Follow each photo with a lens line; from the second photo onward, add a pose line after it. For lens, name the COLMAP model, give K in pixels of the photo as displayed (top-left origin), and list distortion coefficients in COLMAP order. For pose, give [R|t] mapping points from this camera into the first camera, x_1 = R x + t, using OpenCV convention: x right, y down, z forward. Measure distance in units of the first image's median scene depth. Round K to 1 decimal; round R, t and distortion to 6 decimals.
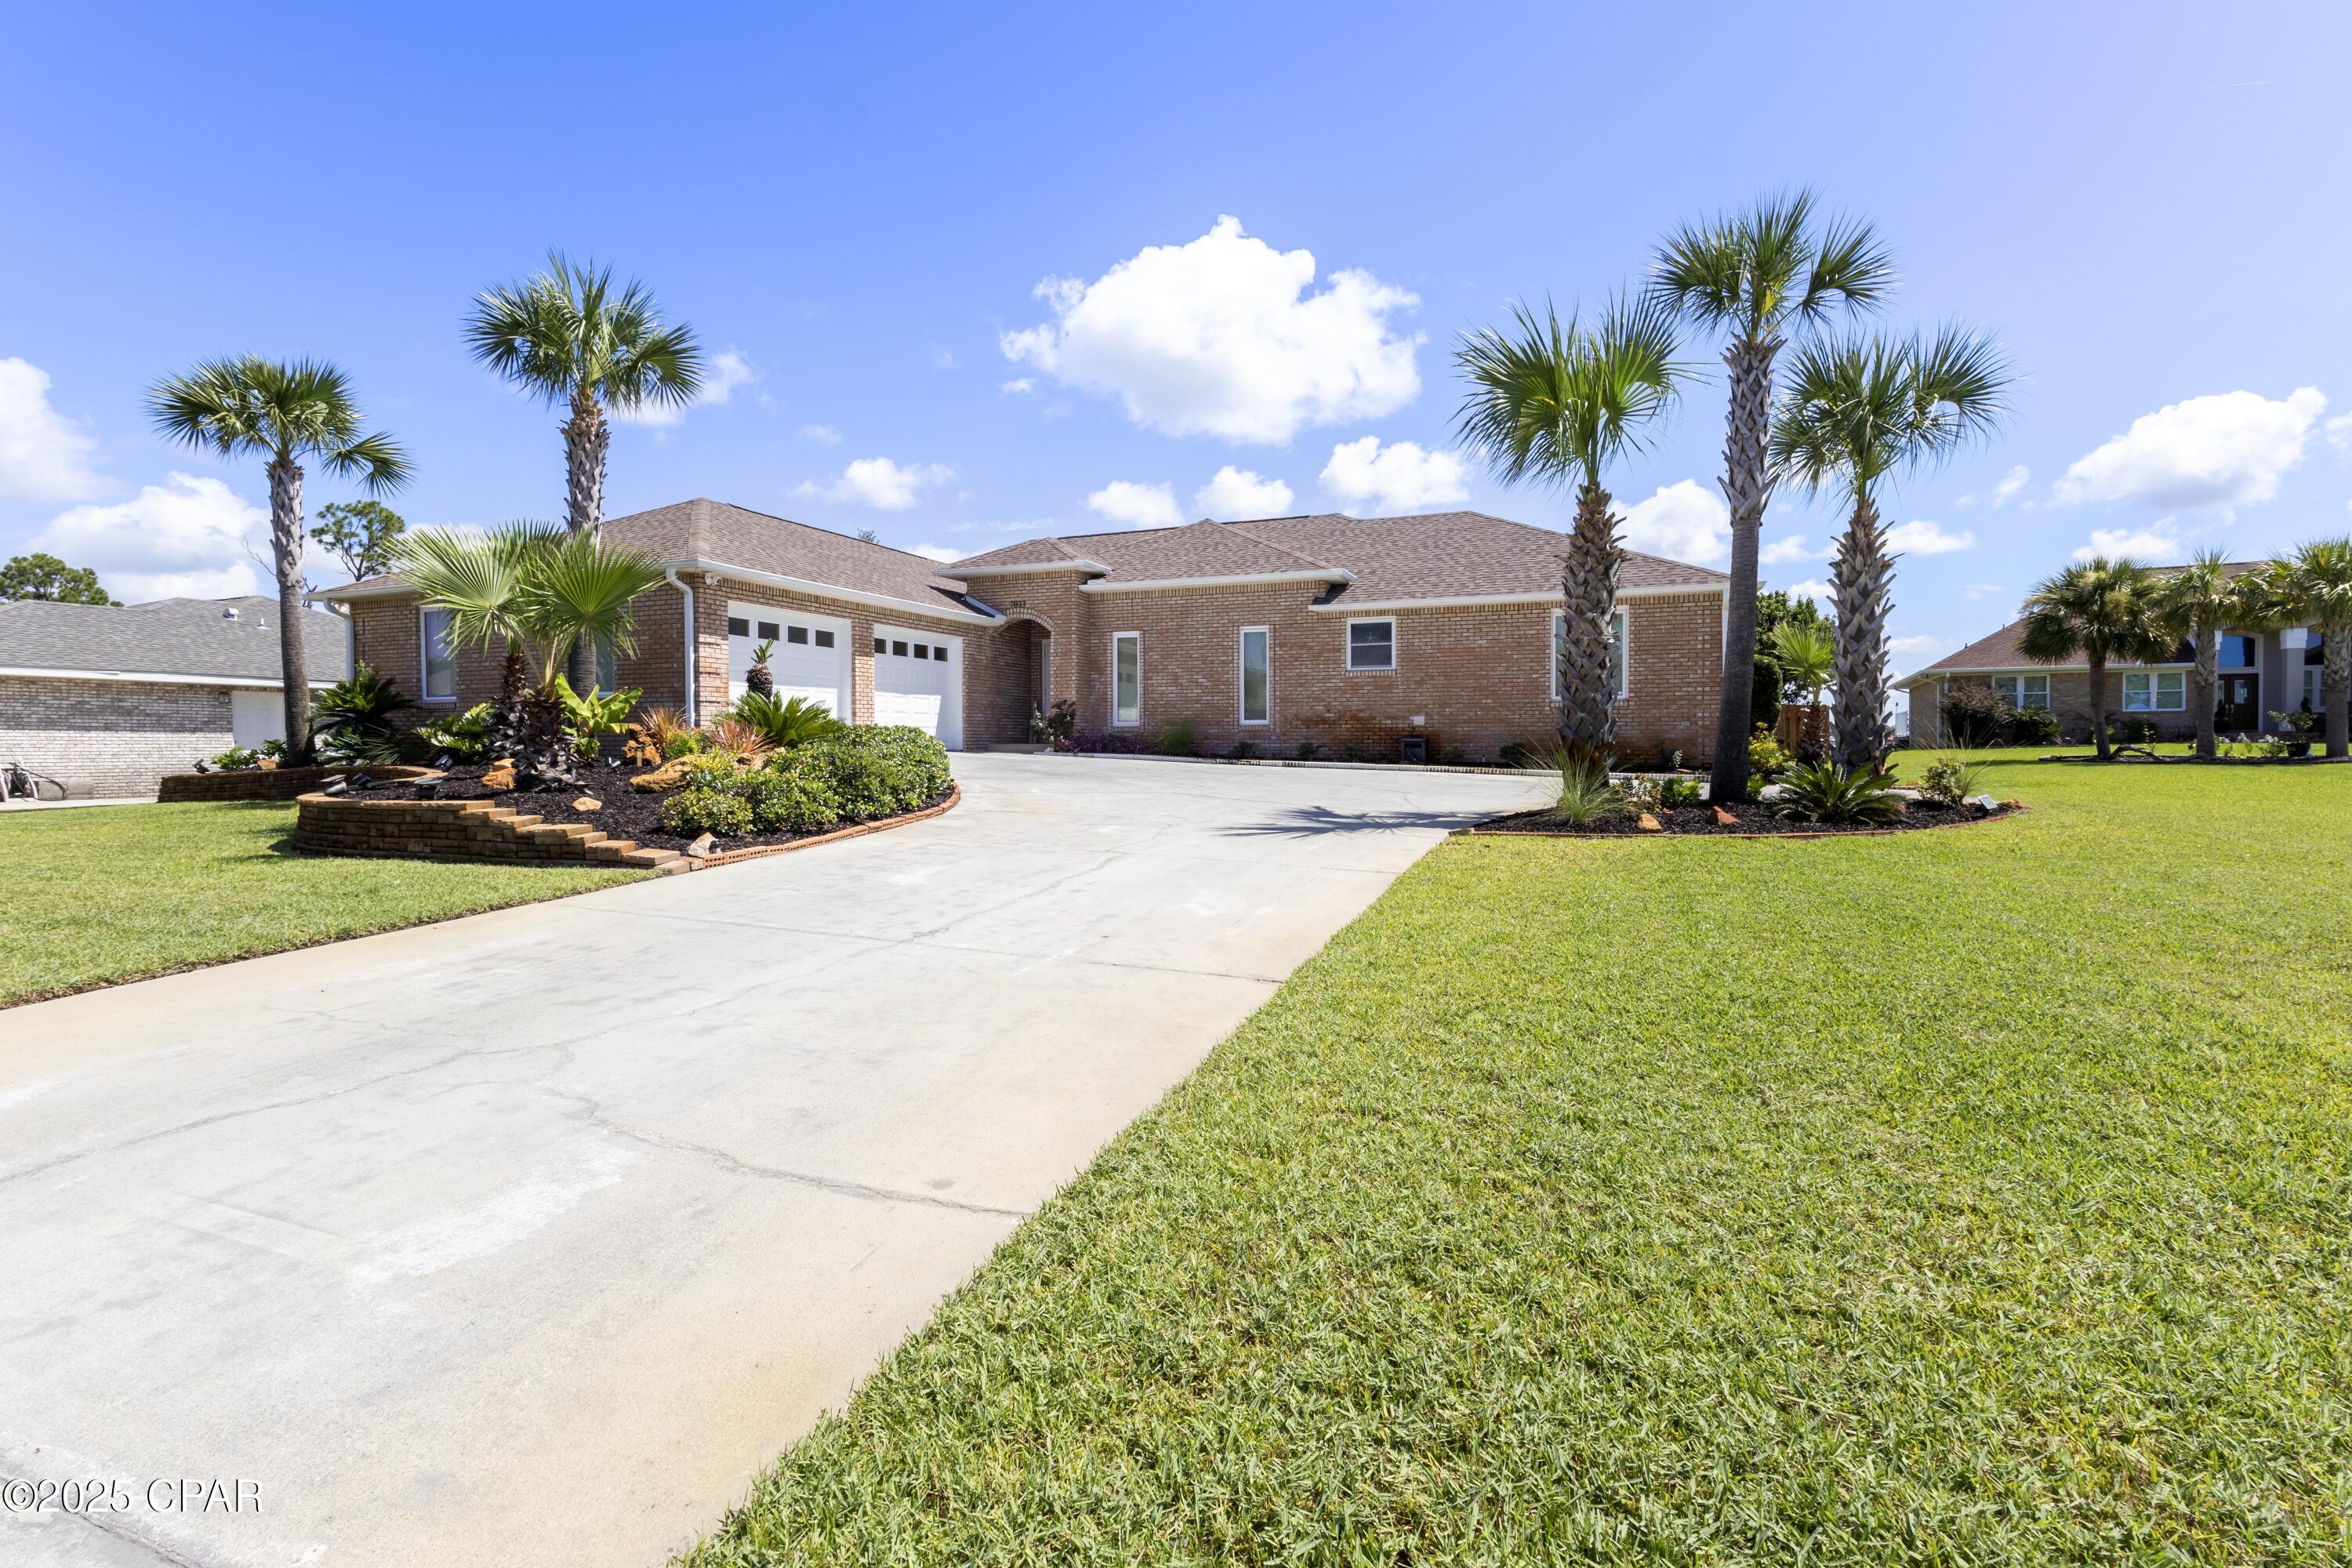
lens RADIAL K [[1097.6, 0, 1178.2], [0, 1097.6, 776.7], [0, 0, 1]] dist [0.012685, -0.000933]
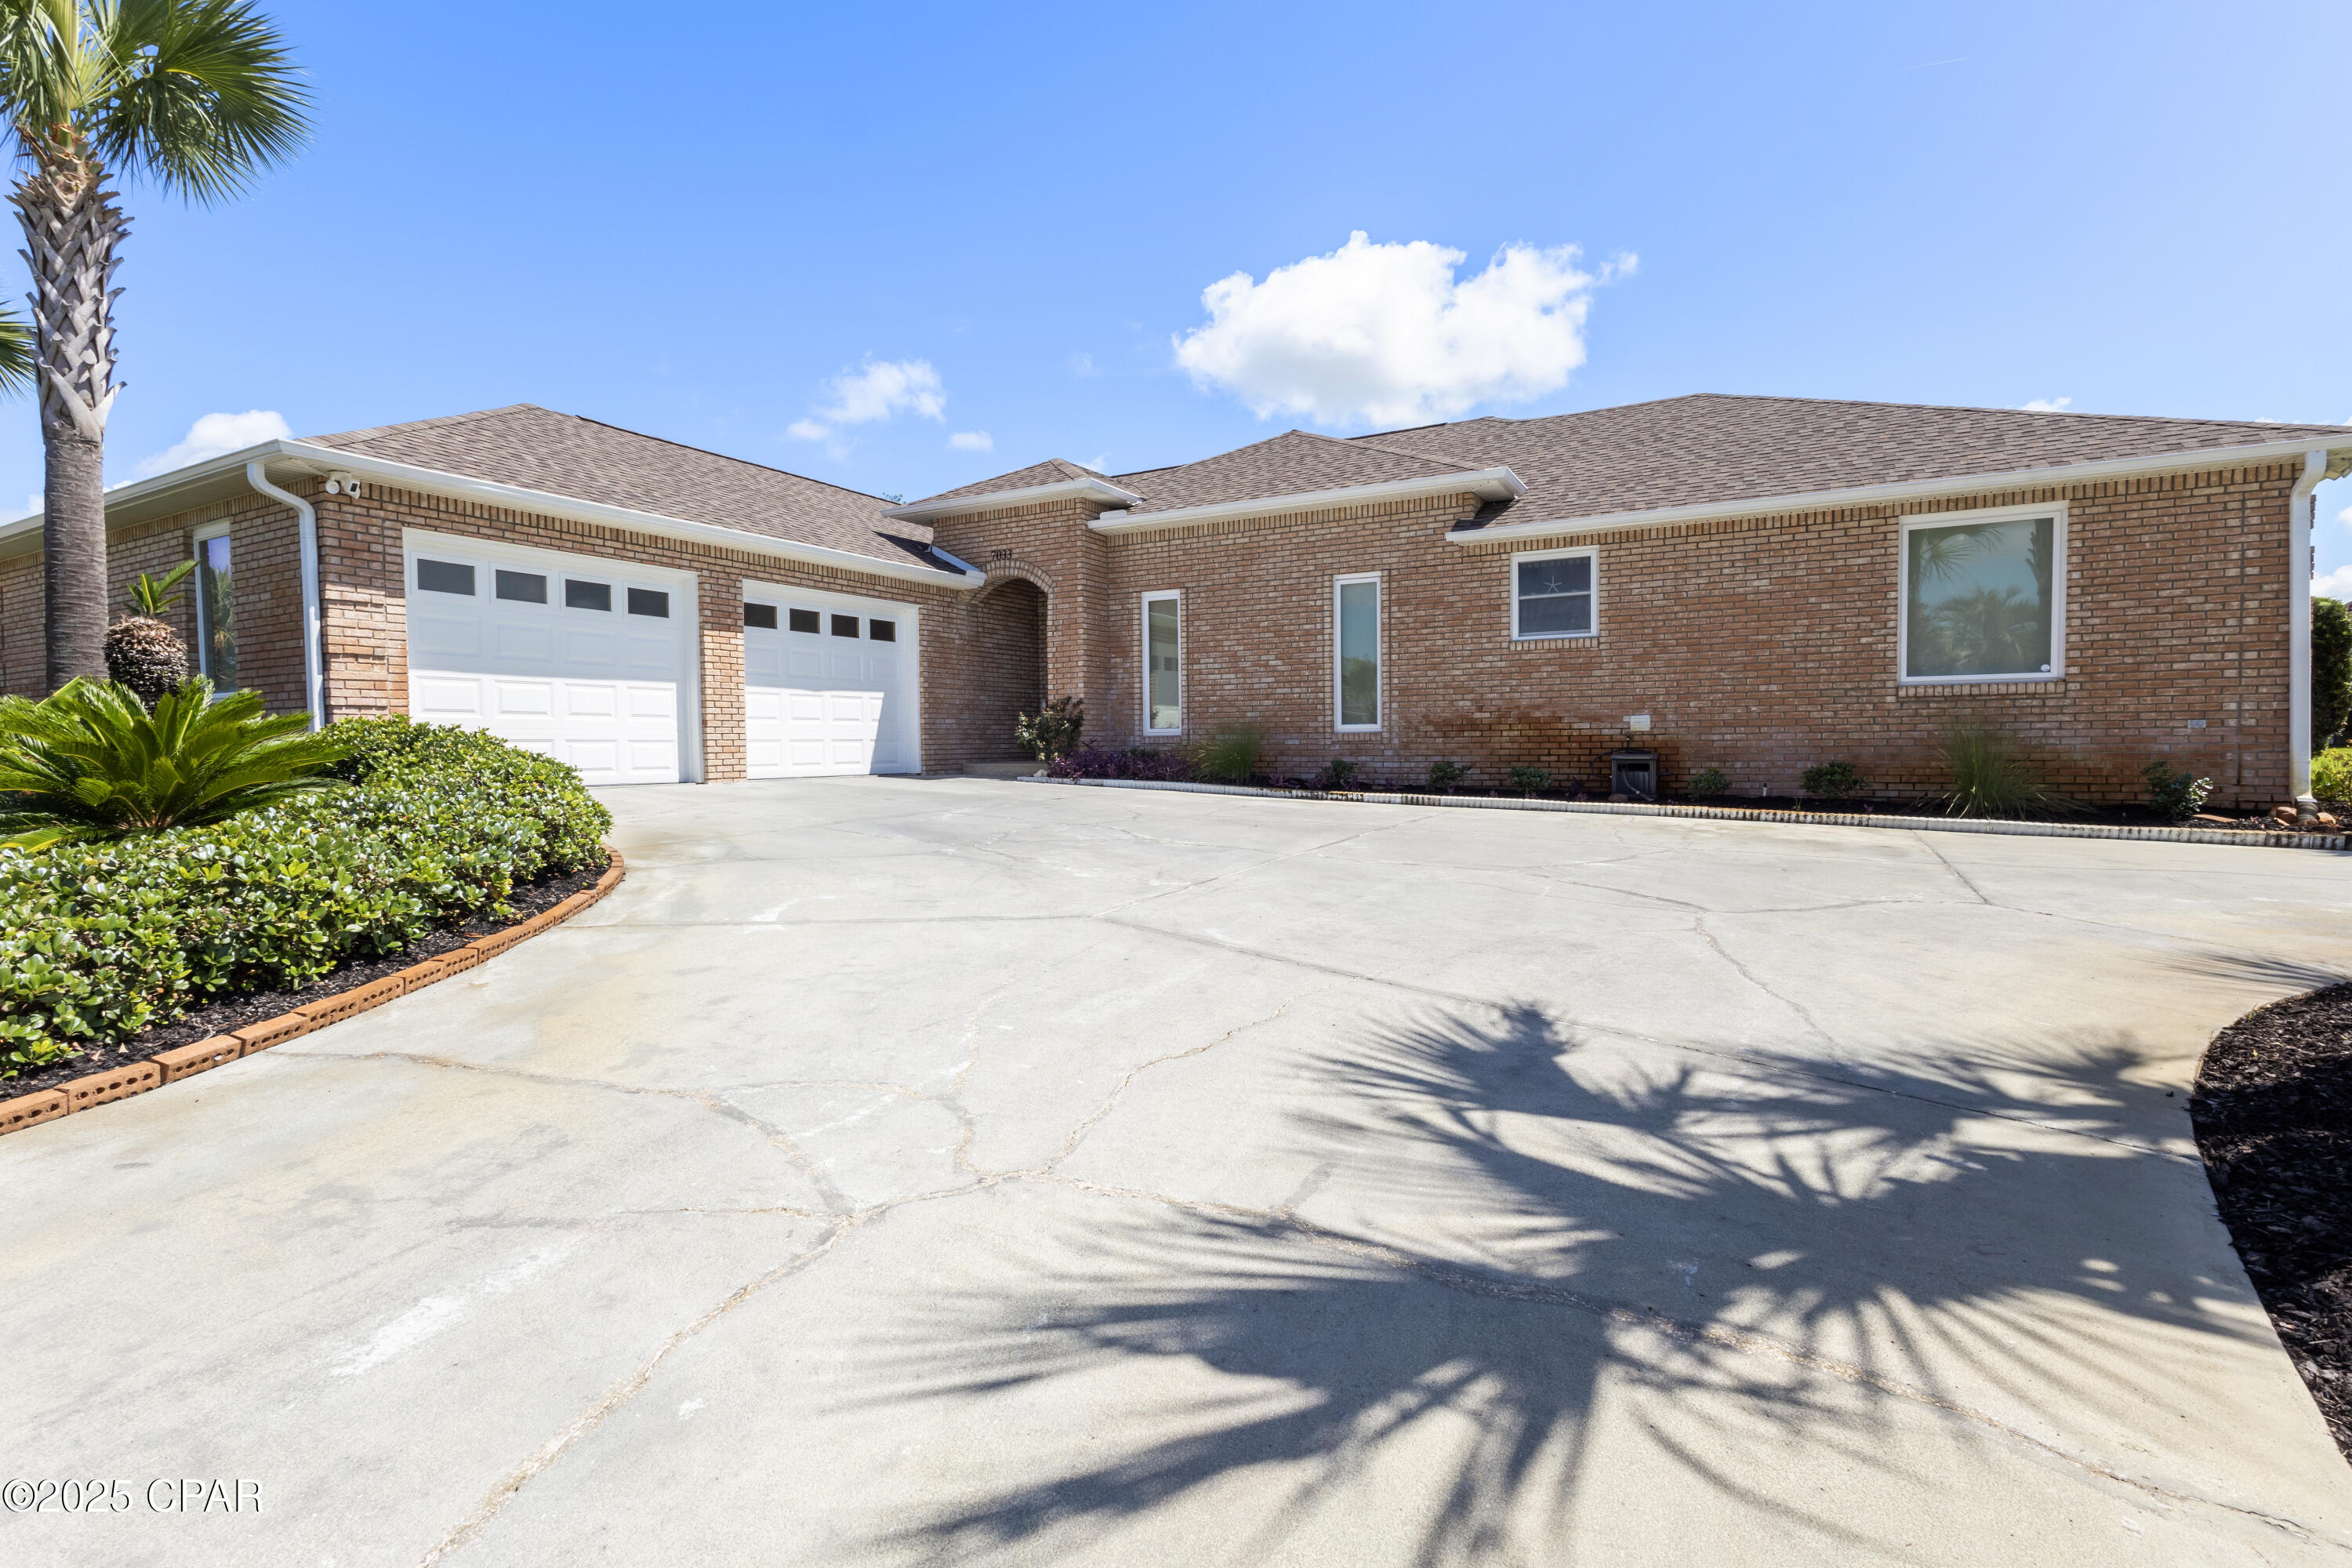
lens RADIAL K [[1097.6, 0, 1179.6], [0, 1097.6, 786.2], [0, 0, 1]] dist [0.012685, -0.000933]
pose [[0.992456, -0.003988, -0.122534, 0.046417], [0.005159, 0.999944, 0.009240, -0.023383], [0.122490, -0.009803, 0.992421, 0.376374]]
